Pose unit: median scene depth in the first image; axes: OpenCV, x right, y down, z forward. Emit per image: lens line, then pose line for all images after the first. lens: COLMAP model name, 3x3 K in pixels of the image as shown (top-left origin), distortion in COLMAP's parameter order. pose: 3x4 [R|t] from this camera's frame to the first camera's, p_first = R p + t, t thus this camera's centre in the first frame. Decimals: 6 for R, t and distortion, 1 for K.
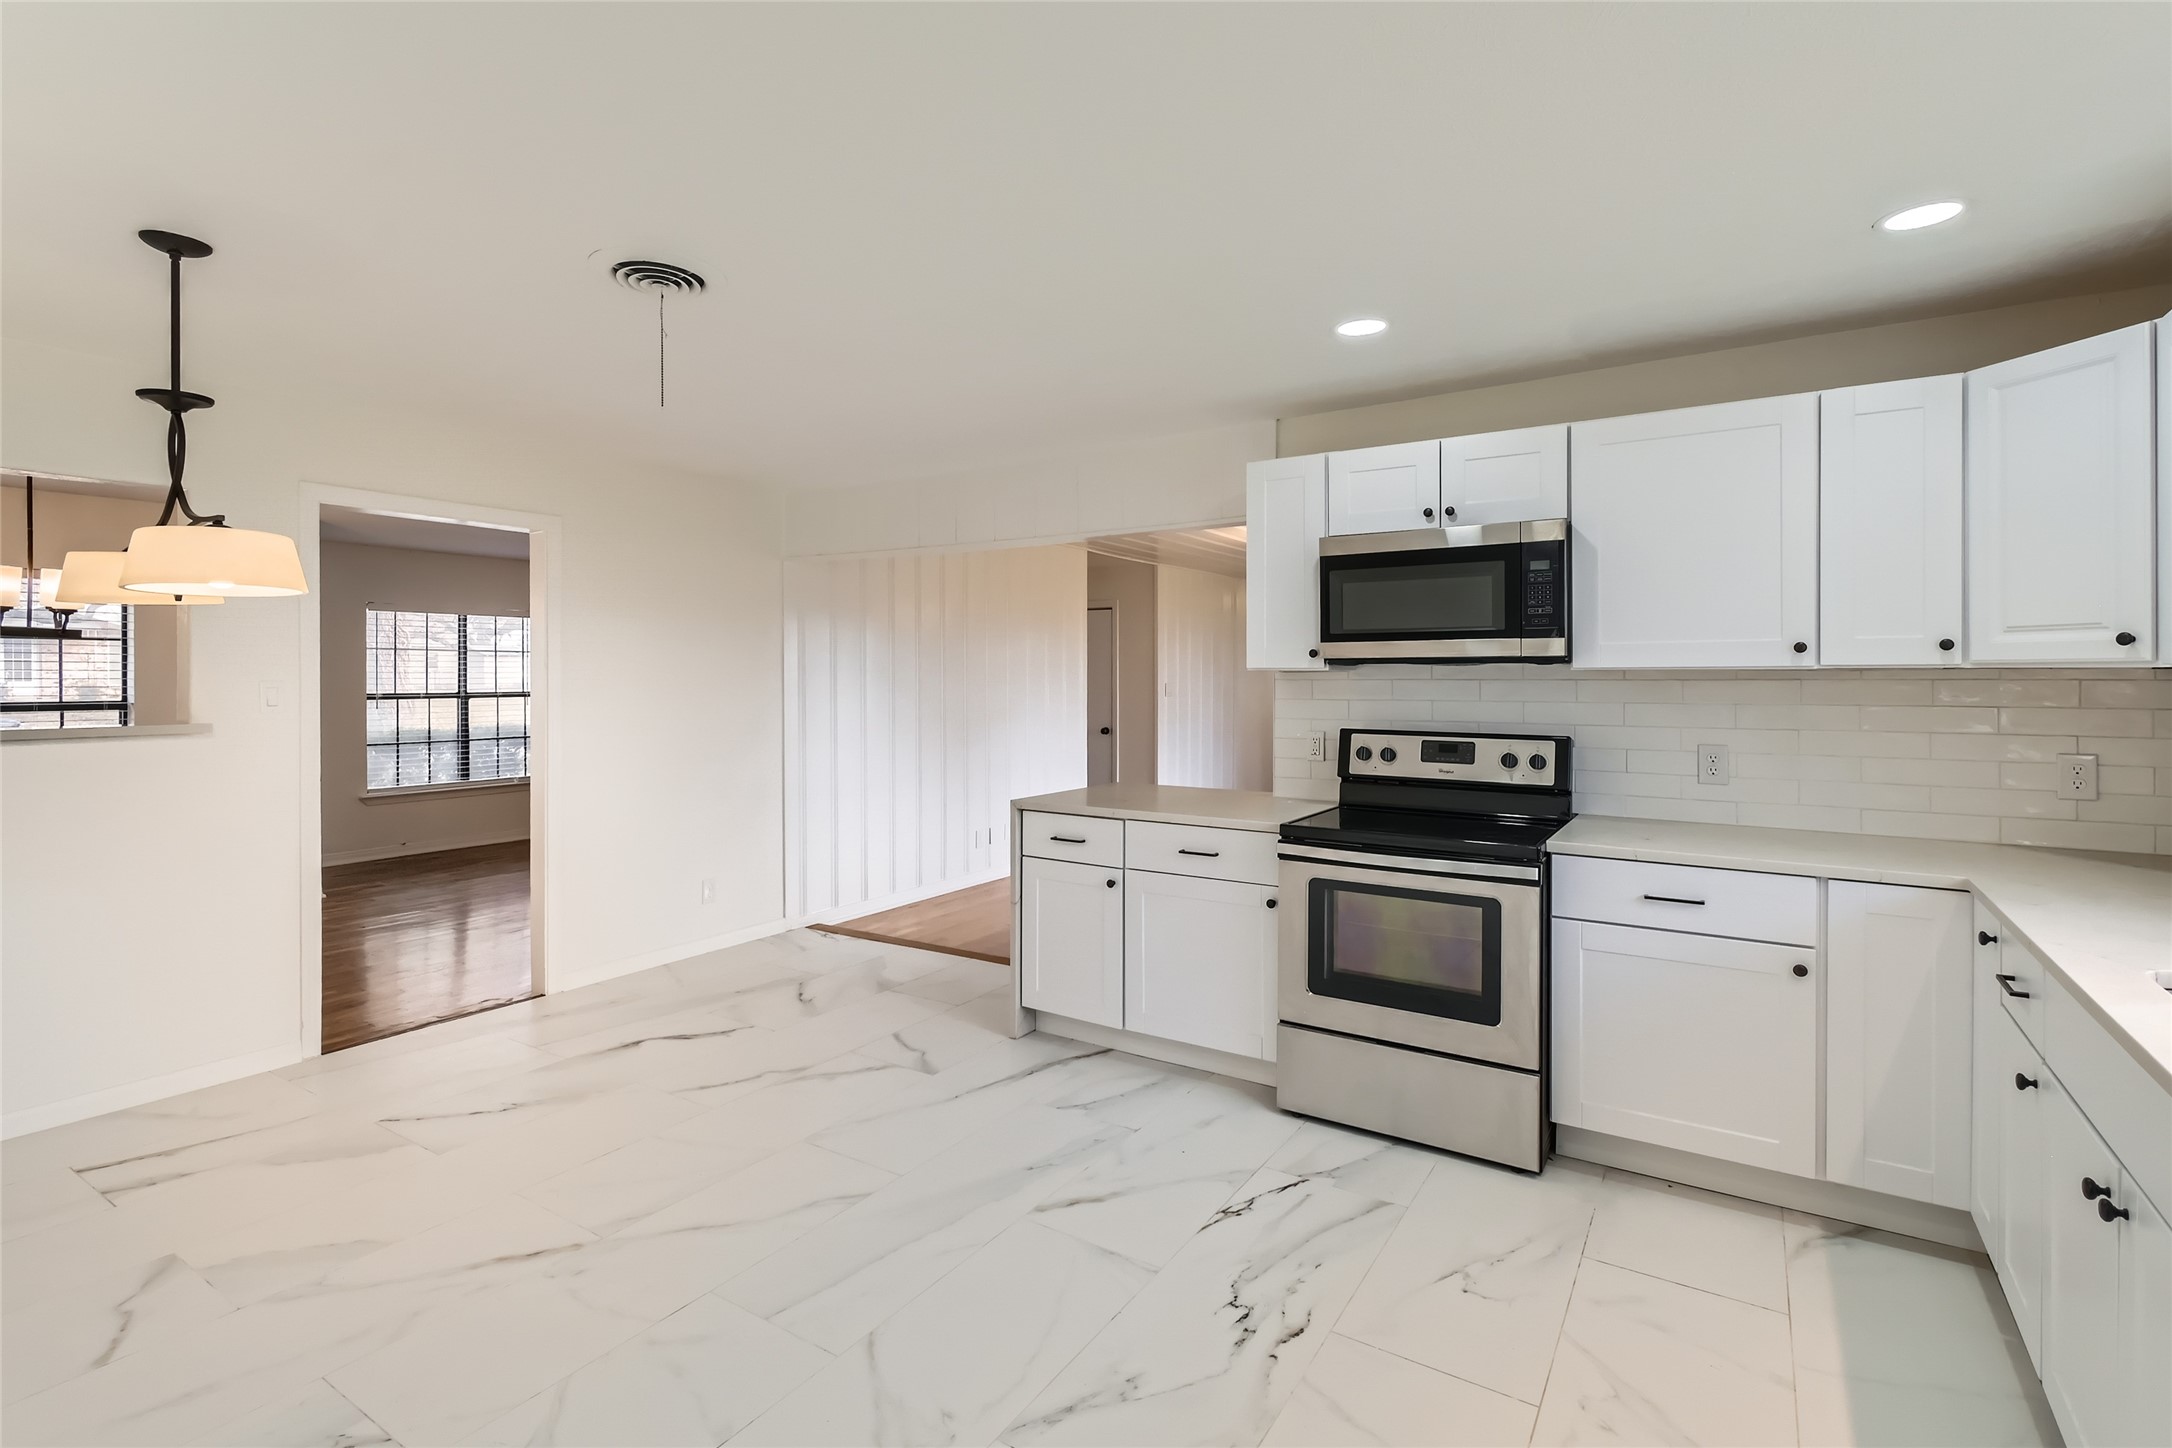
lens RADIAL K [[1005.1, 0, 1082.2], [0, 1005.1, 671.5], [0, 0, 1]] dist [-0.000519, -0.000018]
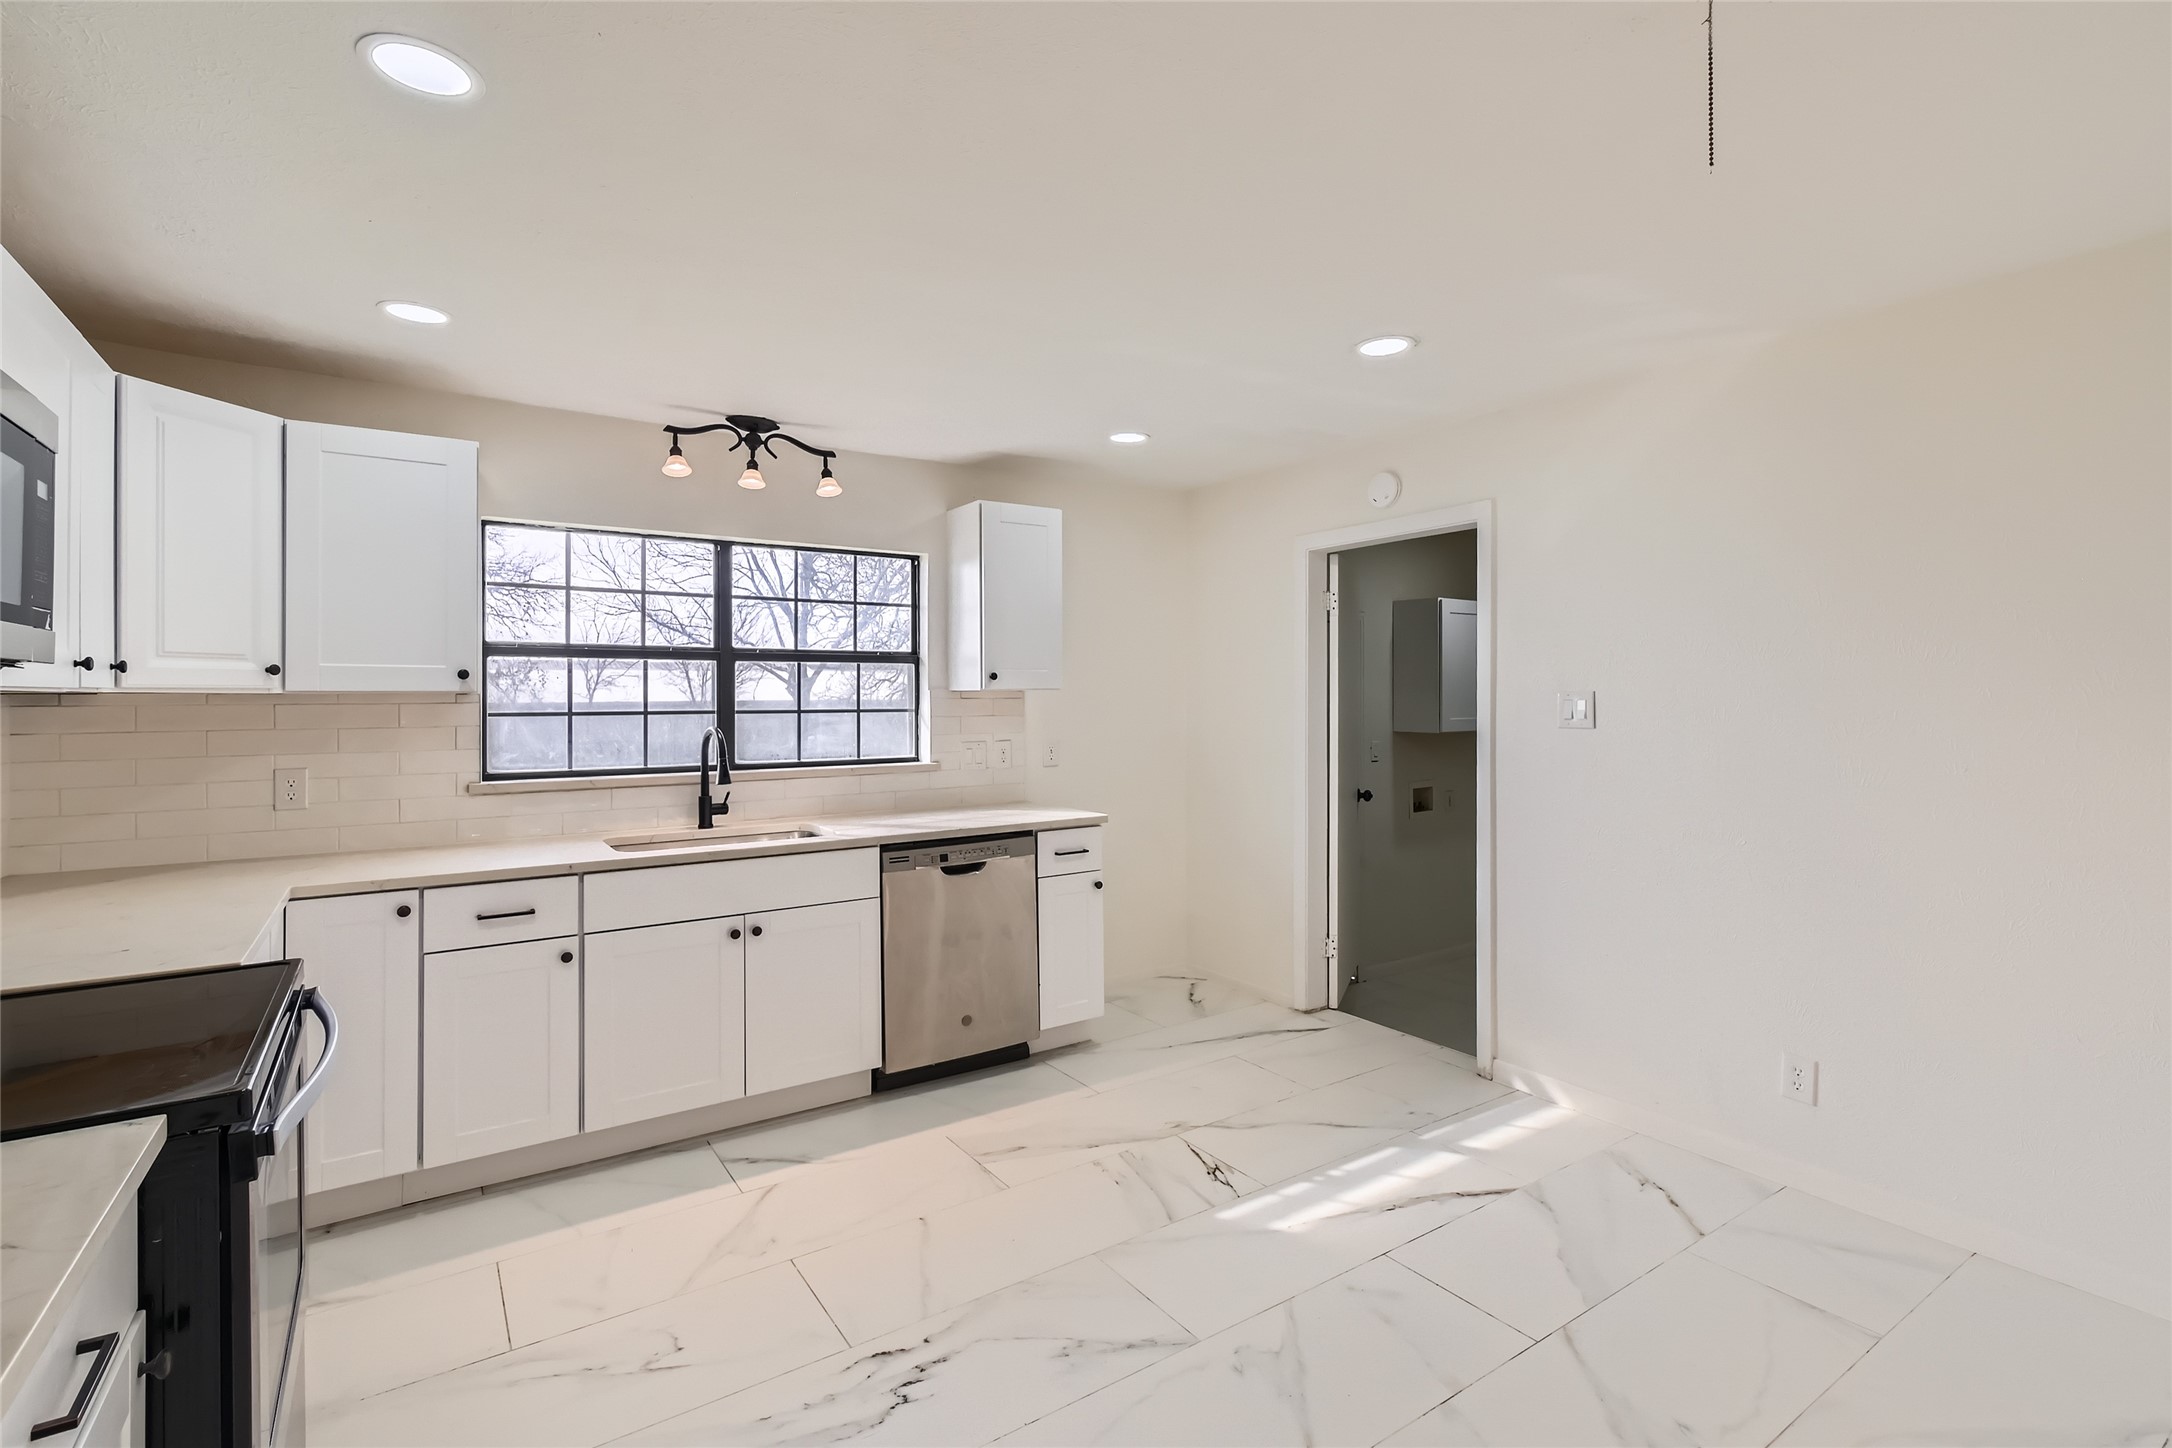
lens RADIAL K [[1001.9, 0, 1087.8], [0, 1001.9, 687.2], [0, 0, 1]] dist [0.002436, 0.000351]
pose [[-0.924079, 0.010181, 0.382067, -0.247752], [0.006717, 0.999923, -0.010399, 0.005278], [-0.382143, -0.007043, -0.924076, 1.262143]]
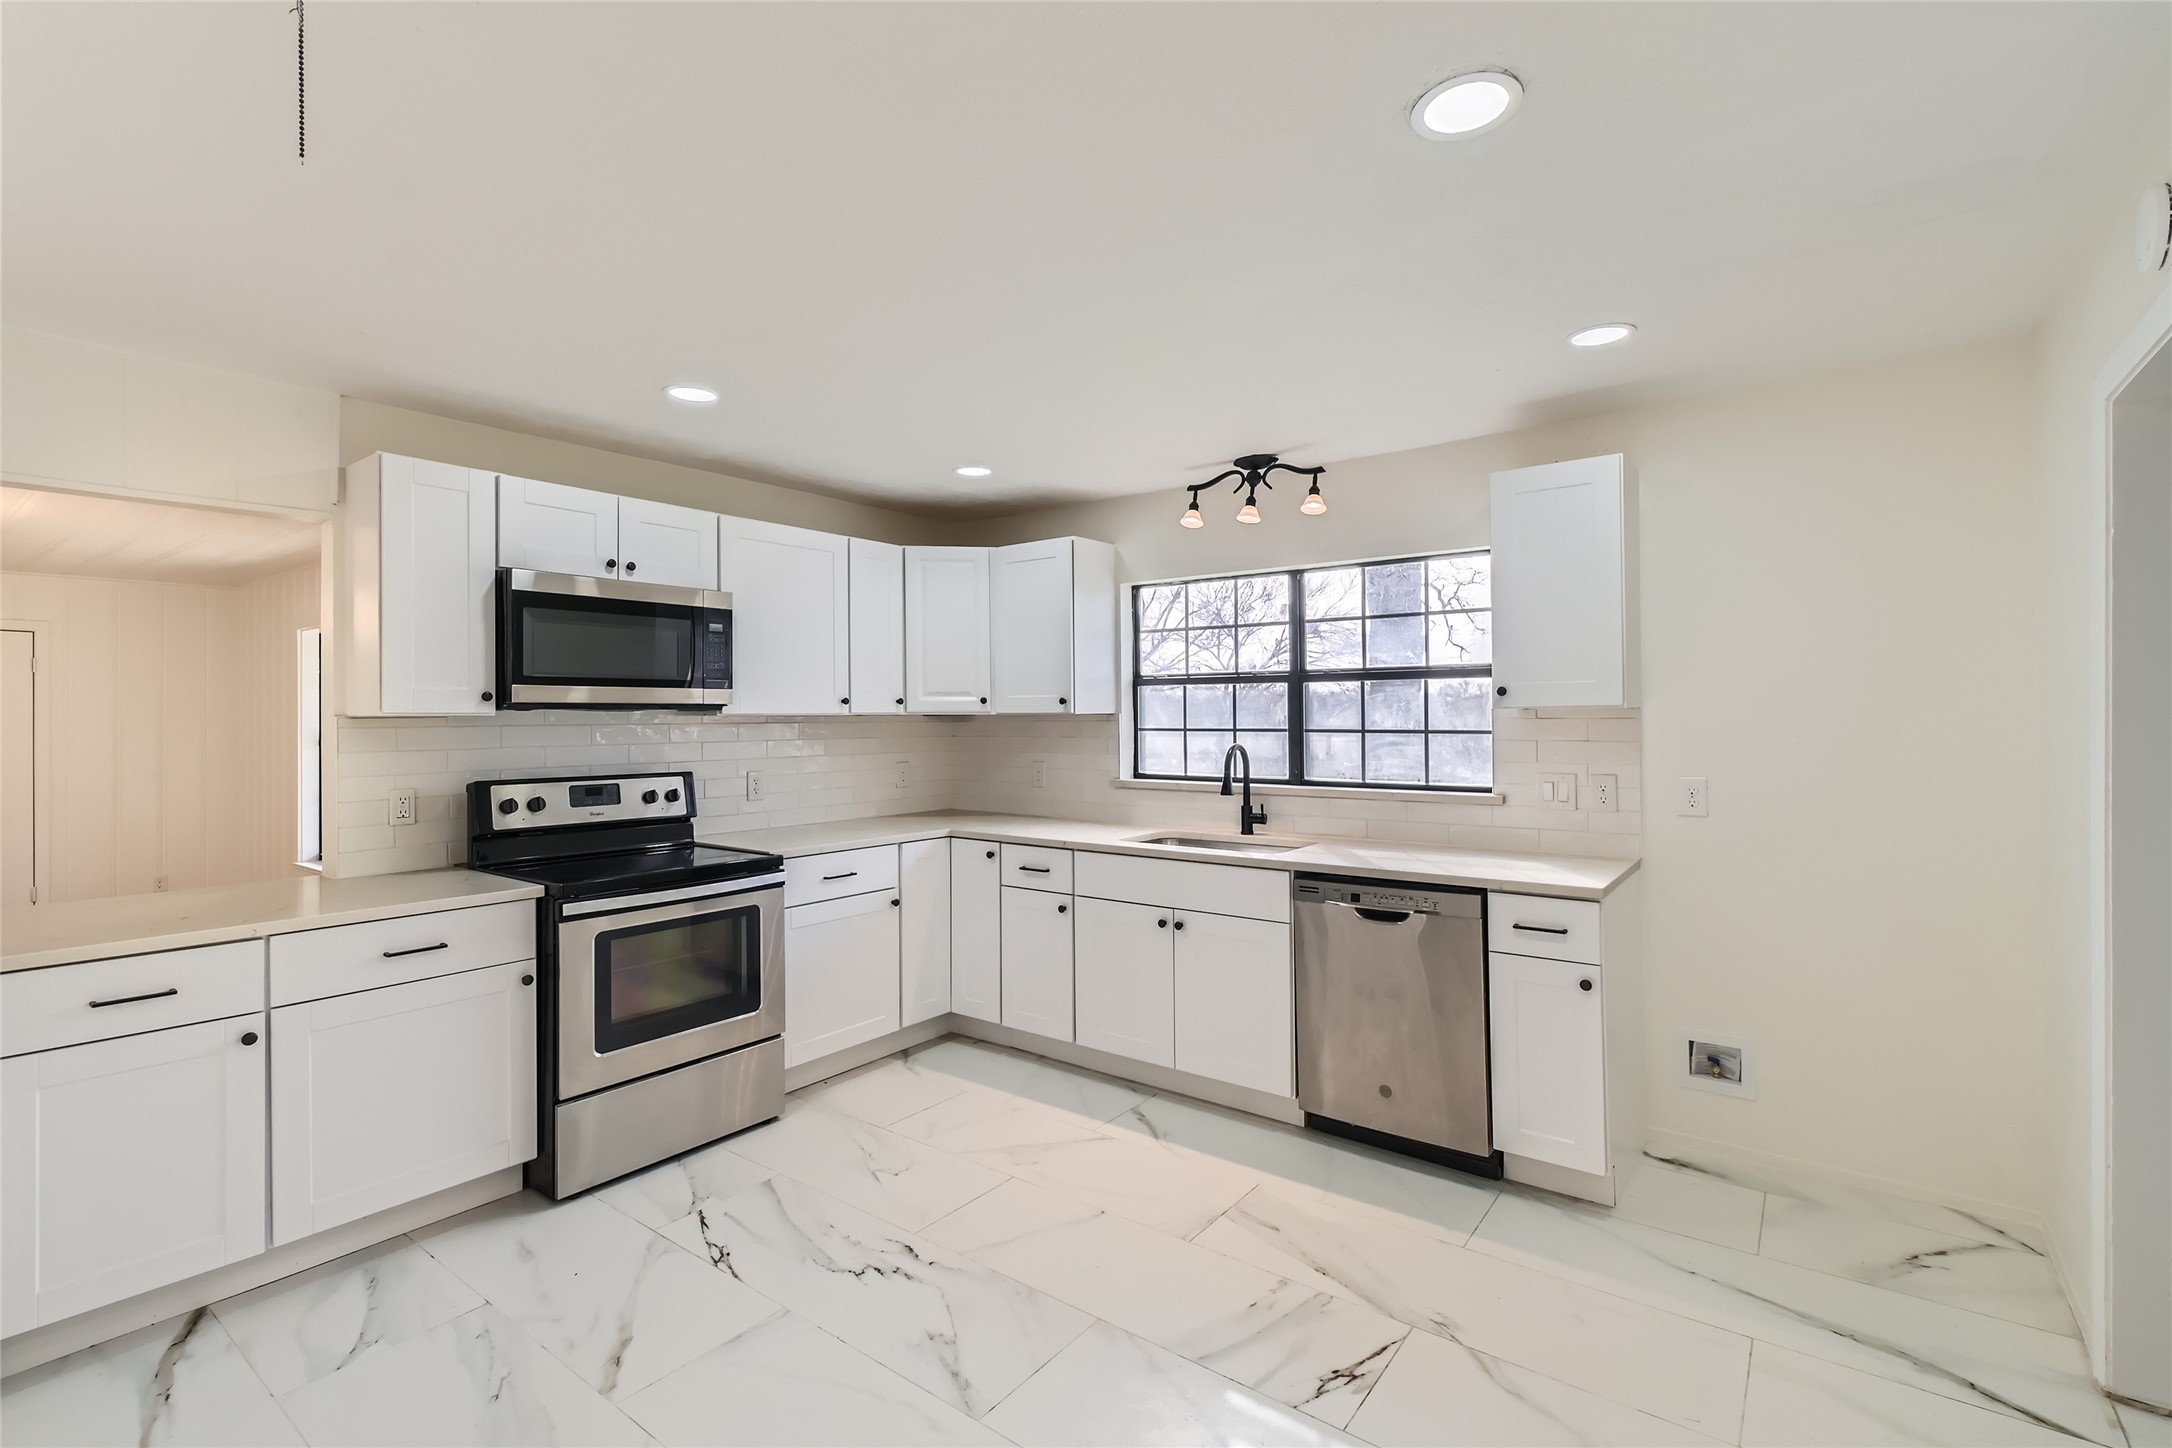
lens RADIAL K [[981.9, 0, 1087.9], [0, 981.9, 711.8], [0, 0, 1]] dist [0.001249, 0.000311]
pose [[0.067053, 0.007004, 0.997725, -0.672426], [0.003104, 0.999969, -0.007228, 0.003925], [-0.997745, 0.003582, 0.067029, 0.475739]]
